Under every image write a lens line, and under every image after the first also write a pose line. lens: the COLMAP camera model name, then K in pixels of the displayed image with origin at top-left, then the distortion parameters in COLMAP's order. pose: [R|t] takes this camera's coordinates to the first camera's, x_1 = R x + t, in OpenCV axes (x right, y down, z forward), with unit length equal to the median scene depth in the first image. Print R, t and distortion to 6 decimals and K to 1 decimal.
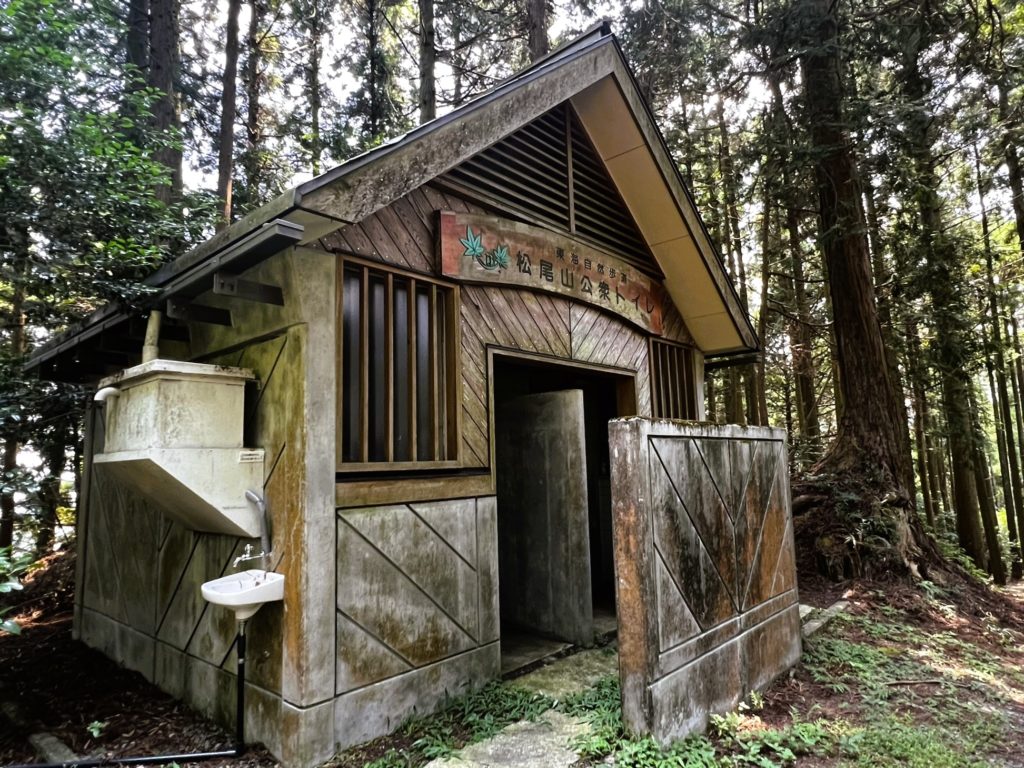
lens RADIAL K [[610.3, 0, 511.7], [0, 610.3, 385.2], [0, 0, 1]] dist [-0.004041, -0.000720]
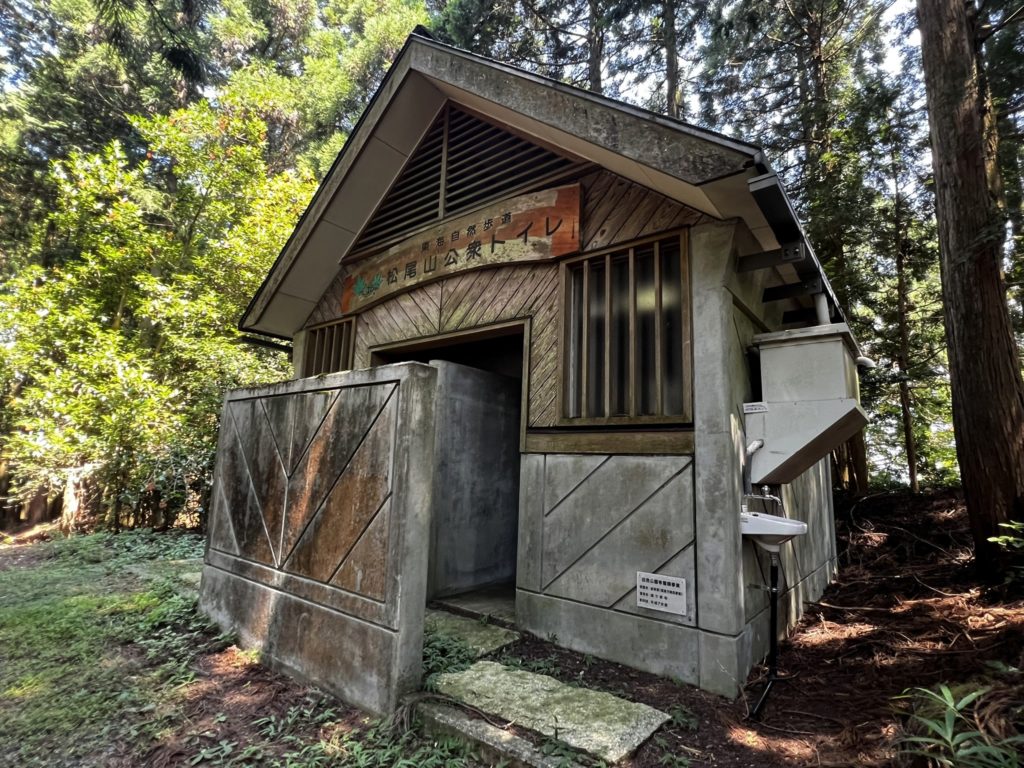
lens RADIAL K [[507.4, 0, 512.0], [0, 507.4, 381.9], [0, 0, 1]] dist [0.000267, 0.000010]
pose [[0.061573, -0.138104, -0.988502, 0.964777], [0.089749, 0.987135, -0.132323, 0.169742], [0.994059, -0.080570, 0.073175, 1.036433]]
